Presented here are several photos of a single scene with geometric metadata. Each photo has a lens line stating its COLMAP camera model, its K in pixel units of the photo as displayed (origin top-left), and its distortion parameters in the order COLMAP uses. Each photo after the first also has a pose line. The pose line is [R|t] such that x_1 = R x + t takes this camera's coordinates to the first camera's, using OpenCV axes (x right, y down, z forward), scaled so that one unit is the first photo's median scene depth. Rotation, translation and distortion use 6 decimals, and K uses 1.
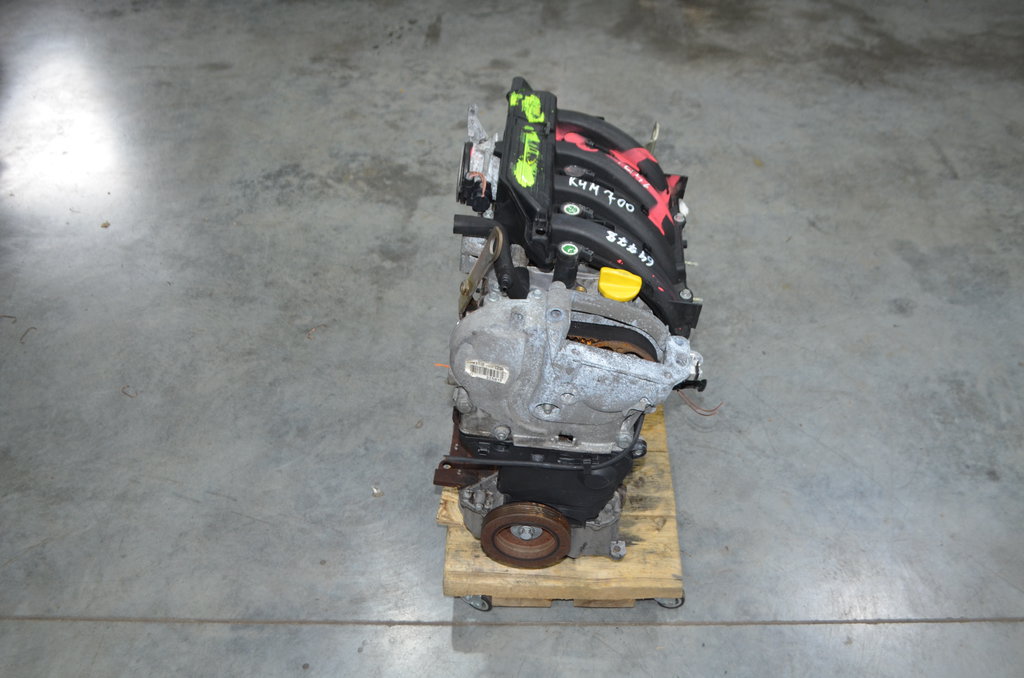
lens RADIAL K [[985.3, 0, 518.3], [0, 985.3, 369.2], [0, 0, 1]] dist [-0.070898, 0.000000]
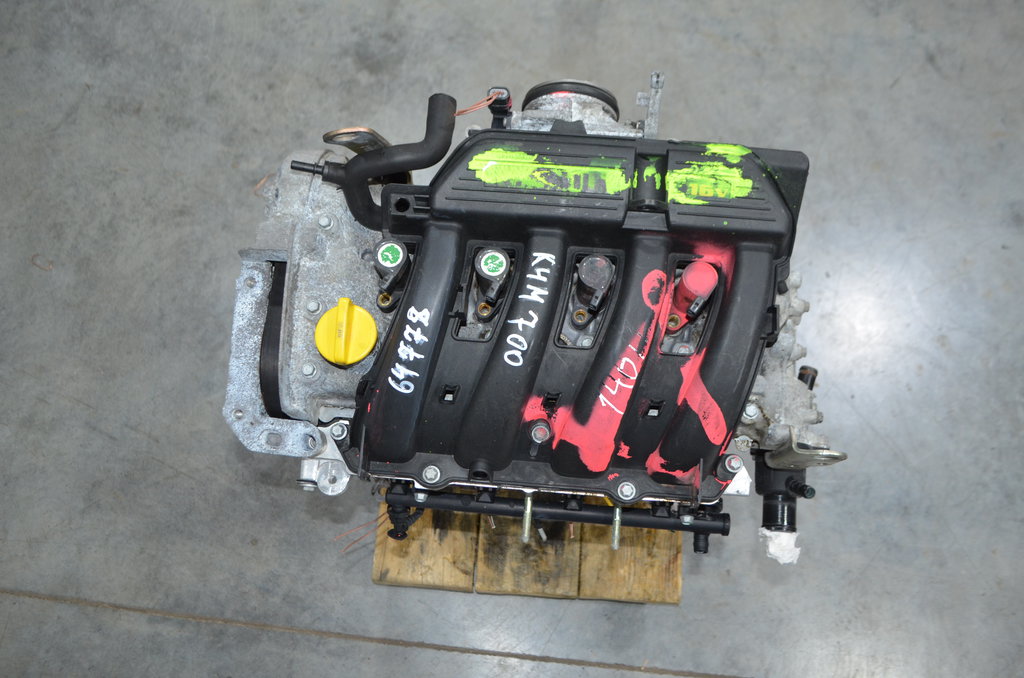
lens RADIAL K [[920.0, 0, 510.4], [0, 920.0, 358.6], [0, 0, 1]] dist [-0.076102, 0.011262]
pose [[0.994822, 0.097634, -0.028231, 0.025921], [-0.075164, 0.893745, 0.442234, -0.264968], [0.068408, -0.437822, 0.896456, 0.307723]]
